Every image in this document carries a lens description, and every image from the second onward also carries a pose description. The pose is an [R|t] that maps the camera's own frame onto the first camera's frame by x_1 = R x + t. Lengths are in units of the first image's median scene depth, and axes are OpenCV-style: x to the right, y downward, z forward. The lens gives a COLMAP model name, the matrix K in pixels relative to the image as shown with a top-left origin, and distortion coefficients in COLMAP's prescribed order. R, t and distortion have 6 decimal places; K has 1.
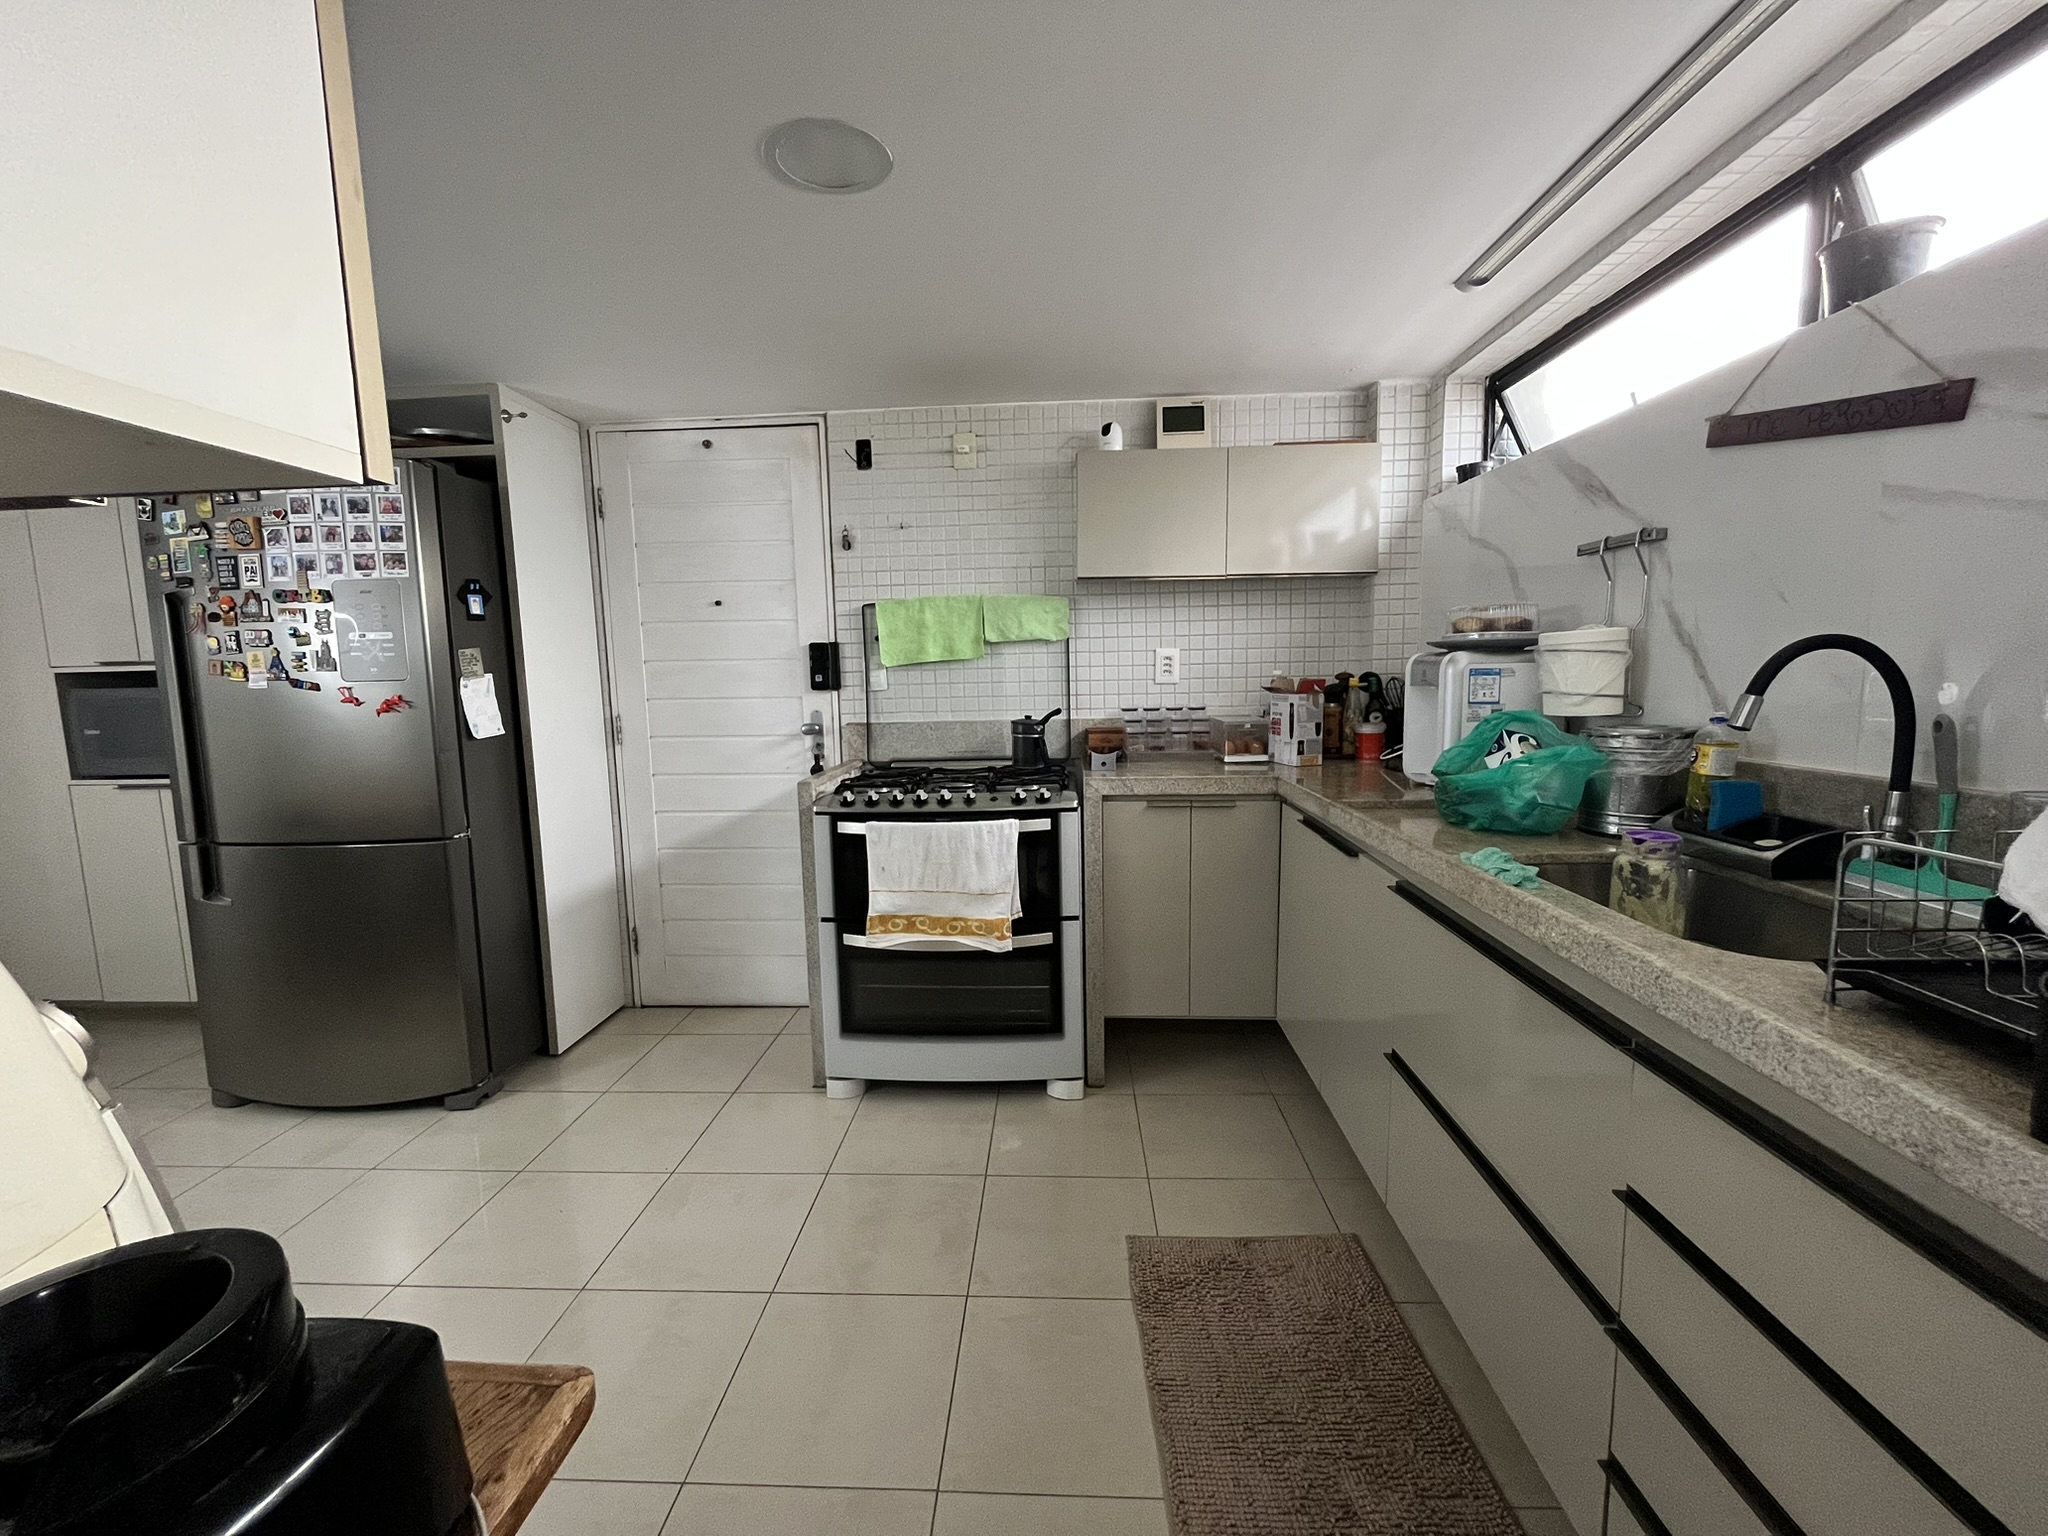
lens RADIAL K [[831.6, 0, 1018.6], [0, 831.6, 766.1], [0, 0, 1]] dist [-0.001913, -0.000042]
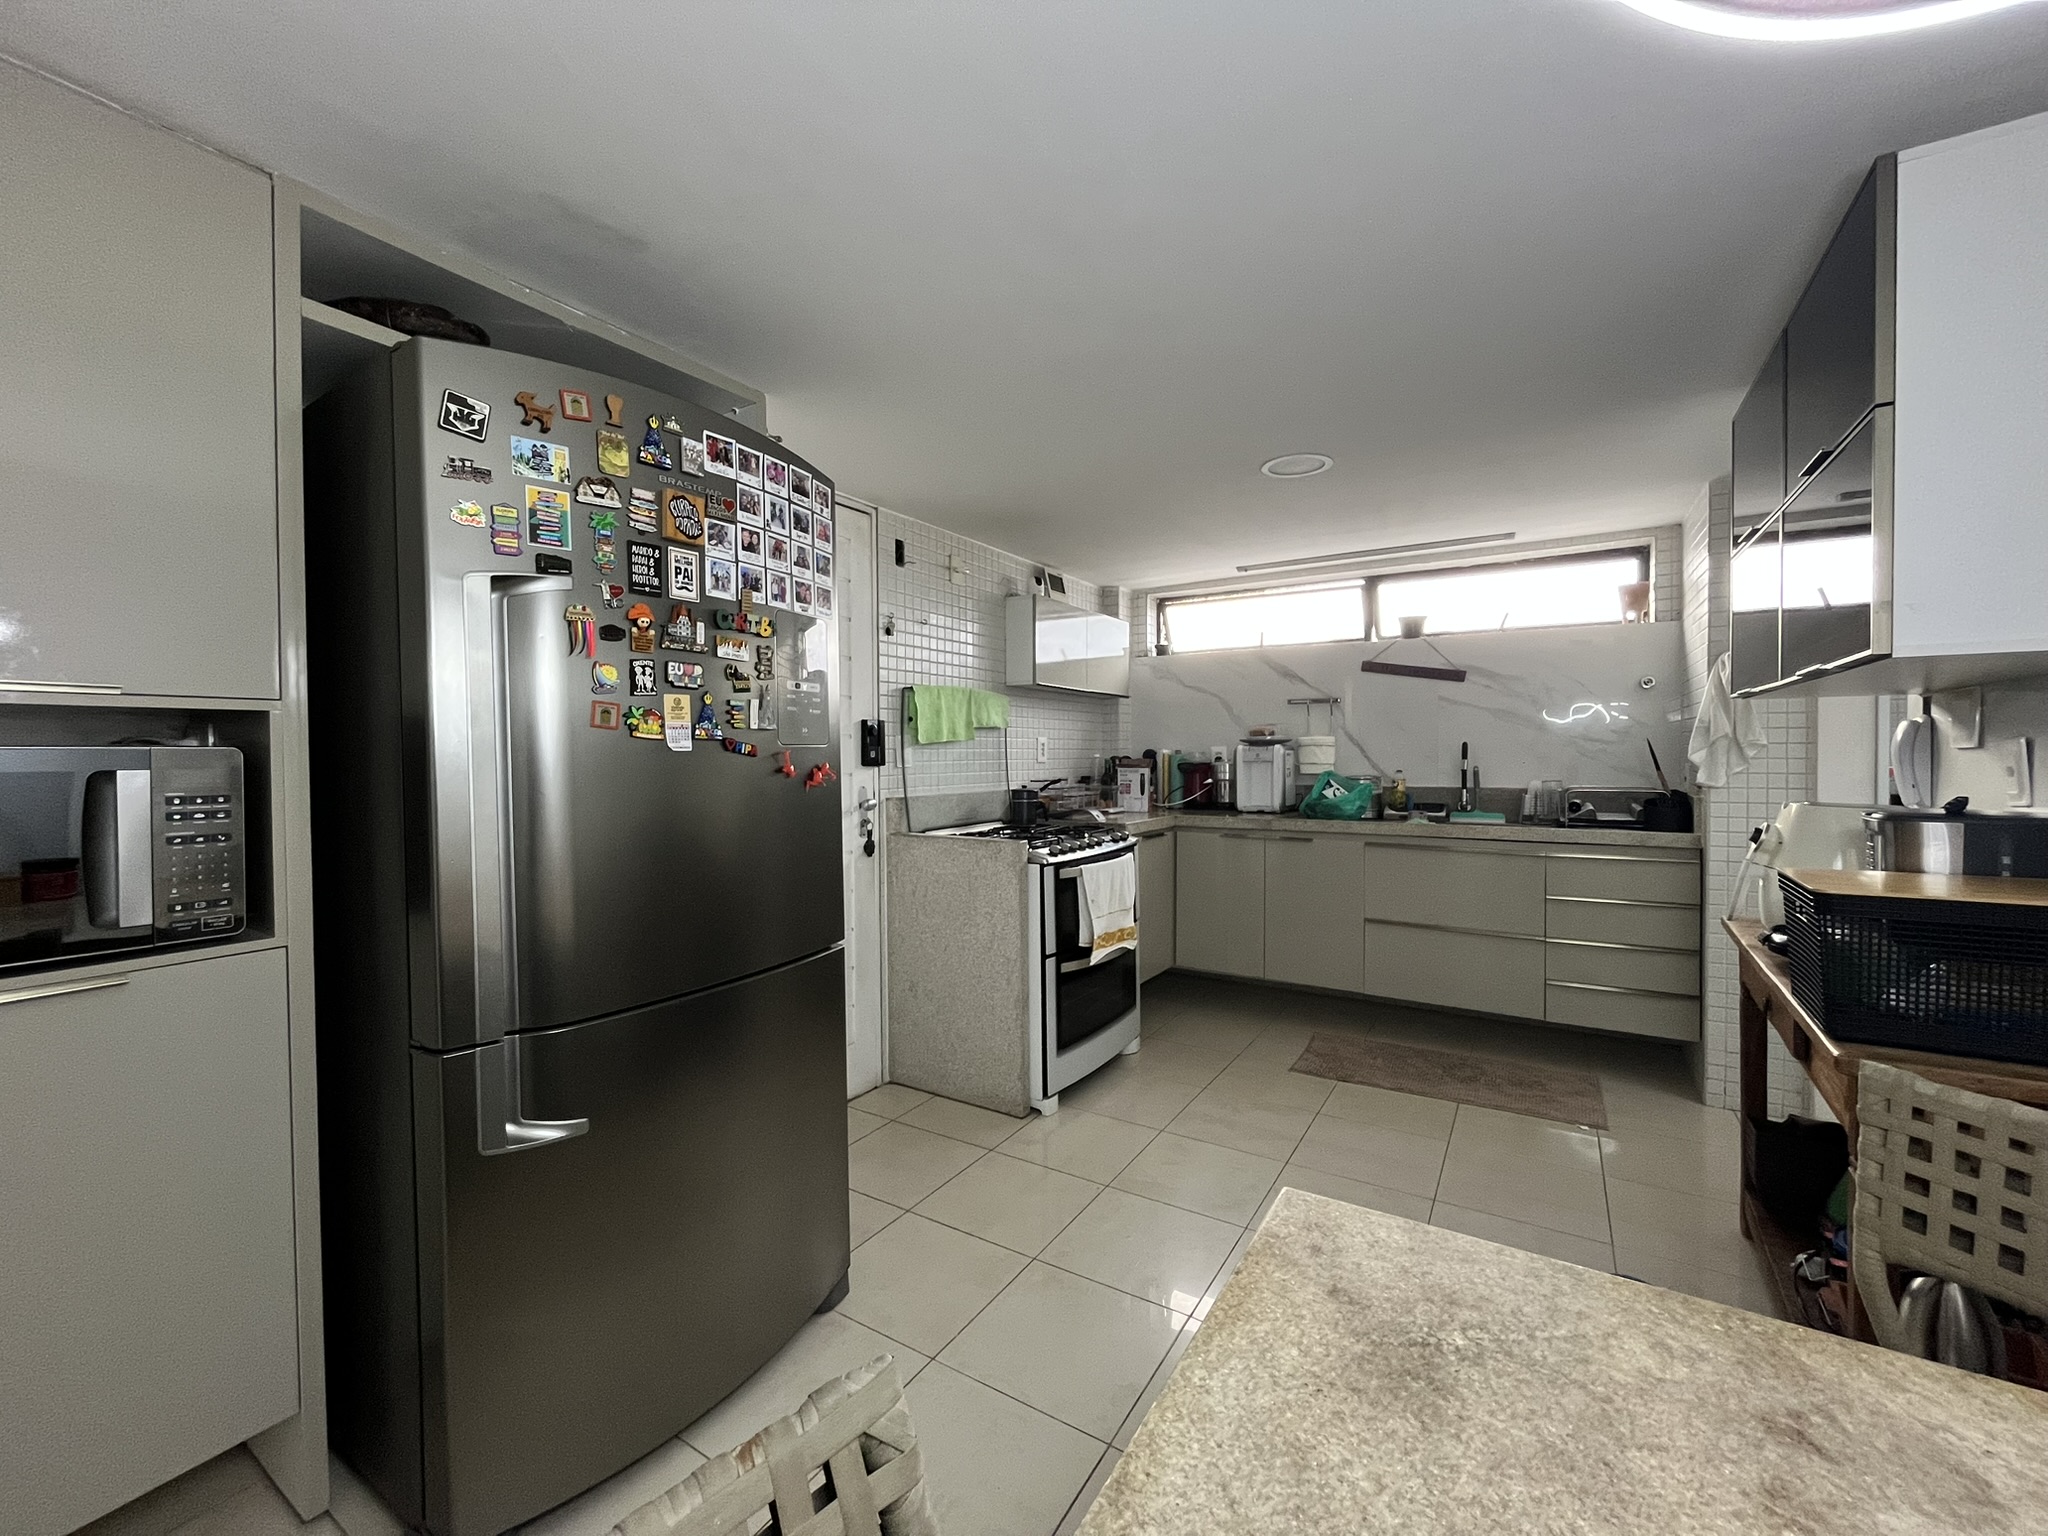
lens RADIAL K [[831.6, 0, 1018.6], [0, 831.6, 766.1], [0, 0, 1]] dist [-0.001913, -0.000042]
pose [[0.488934, 0.004760, 0.872308, -1.357981], [0.096528, 0.993549, -0.059526, -0.017826], [-0.866964, 0.113306, 0.485320, 0.459440]]
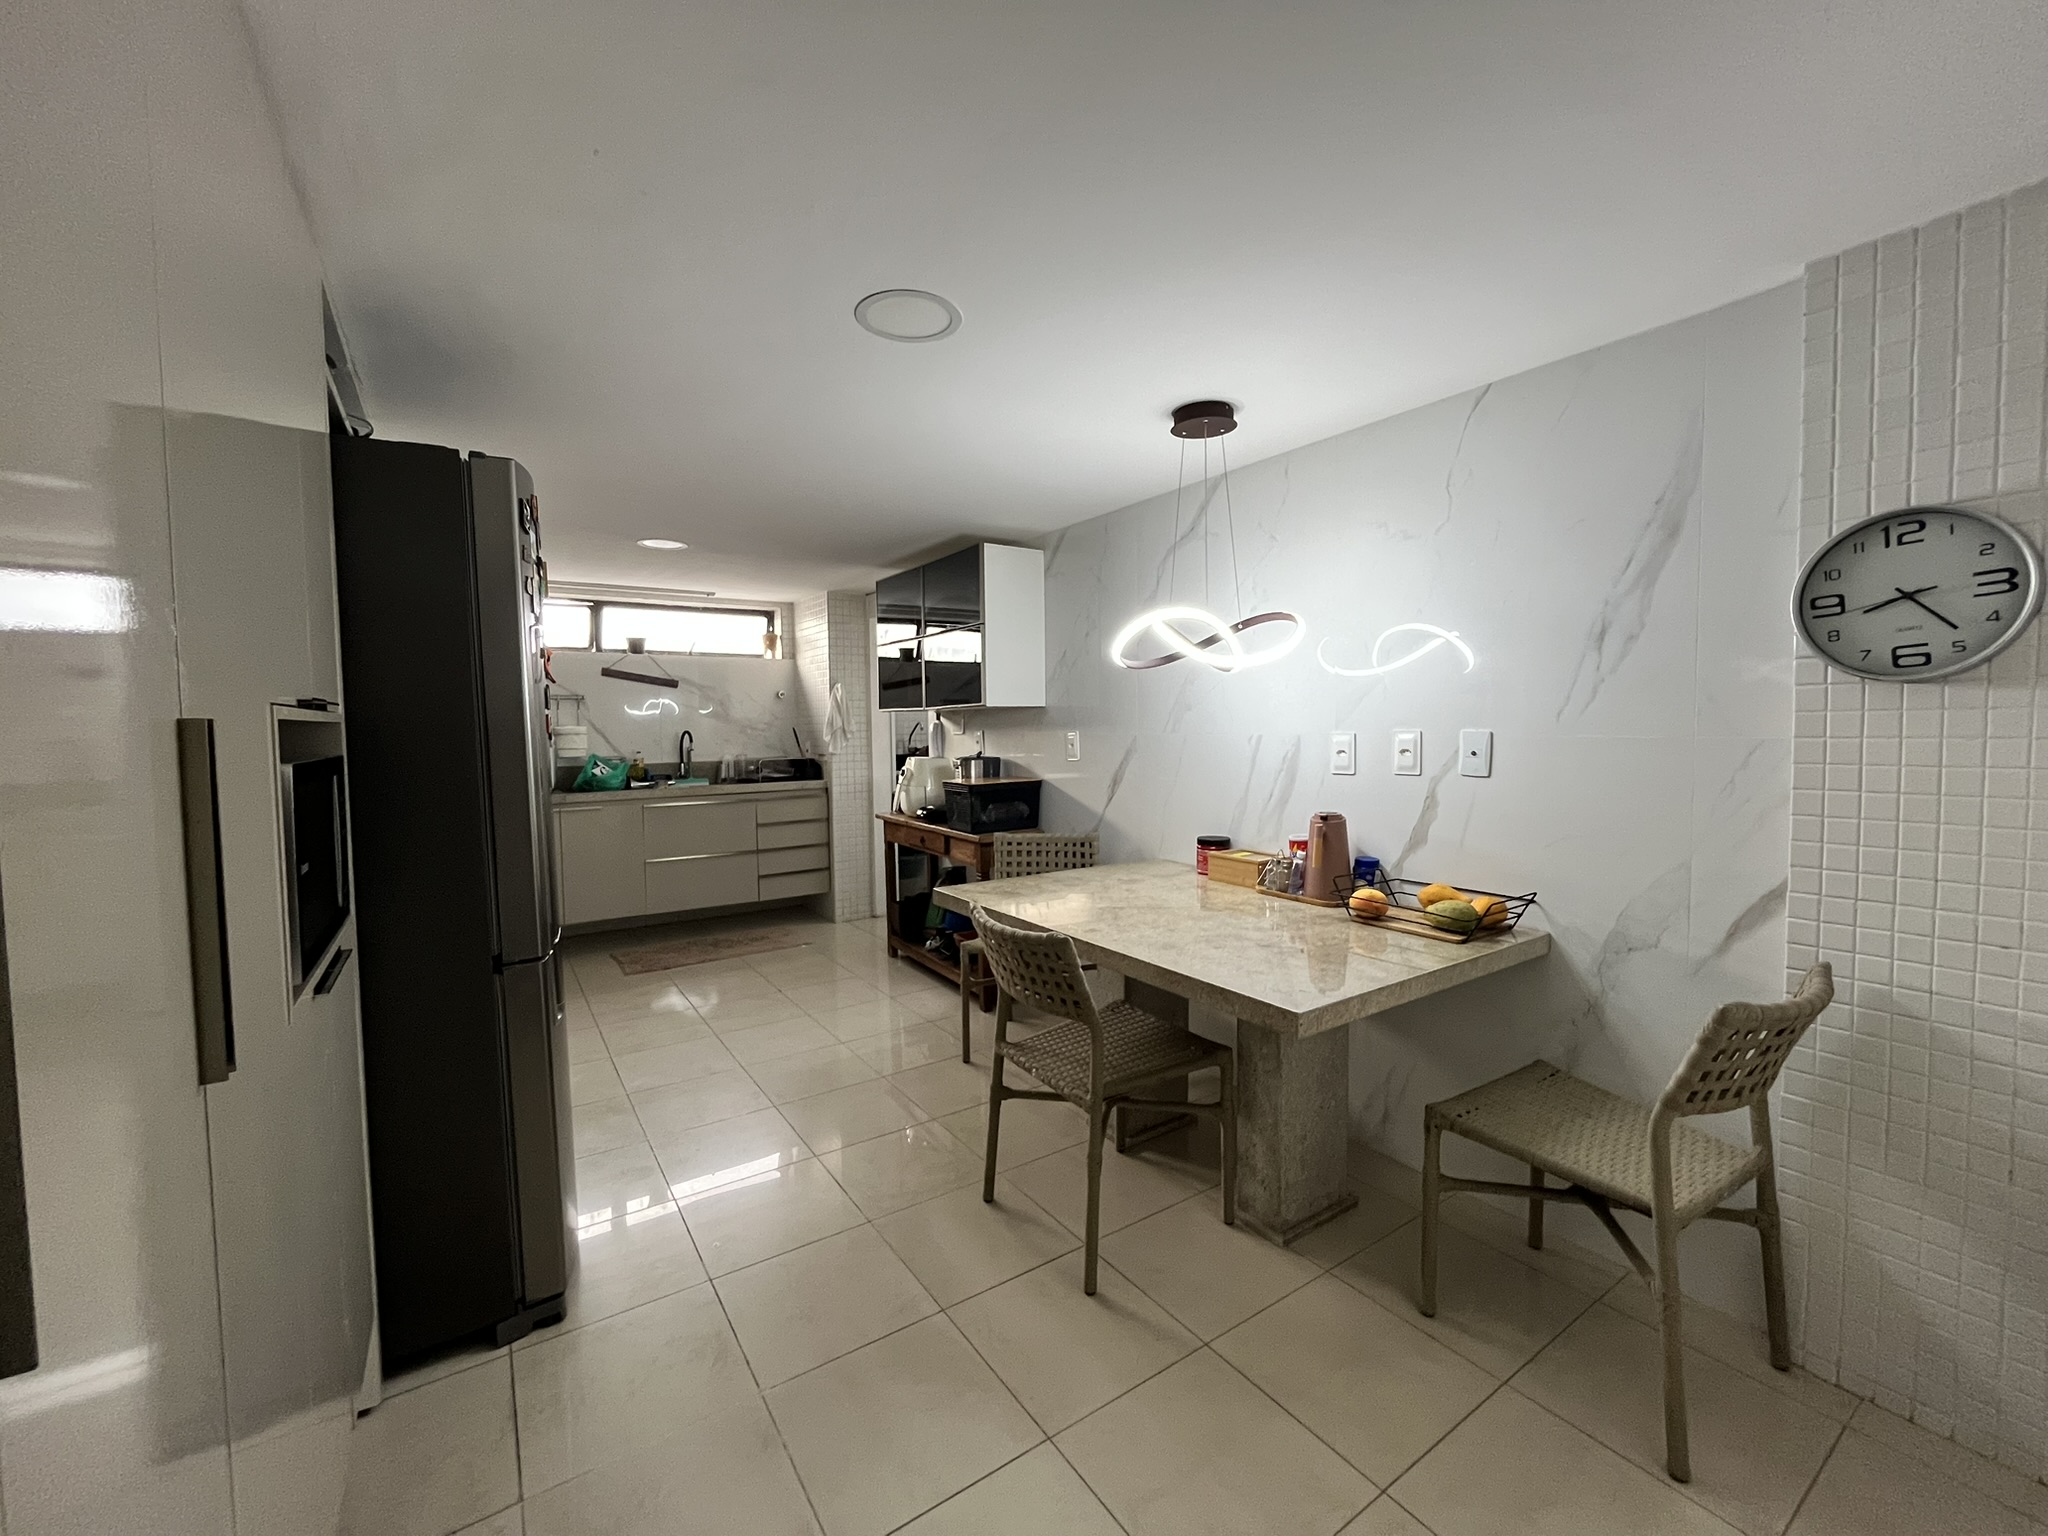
lens RADIAL K [[831.6, 0, 1018.6], [0, 831.6, 766.1], [0, 0, 1]] dist [-0.001913, -0.000042]
pose [[-0.595546, -0.010905, 0.803247, -1.964411], [0.119969, 0.987487, 0.102354, -0.105674], [-0.794313, 0.157321, -0.586786, 1.135249]]
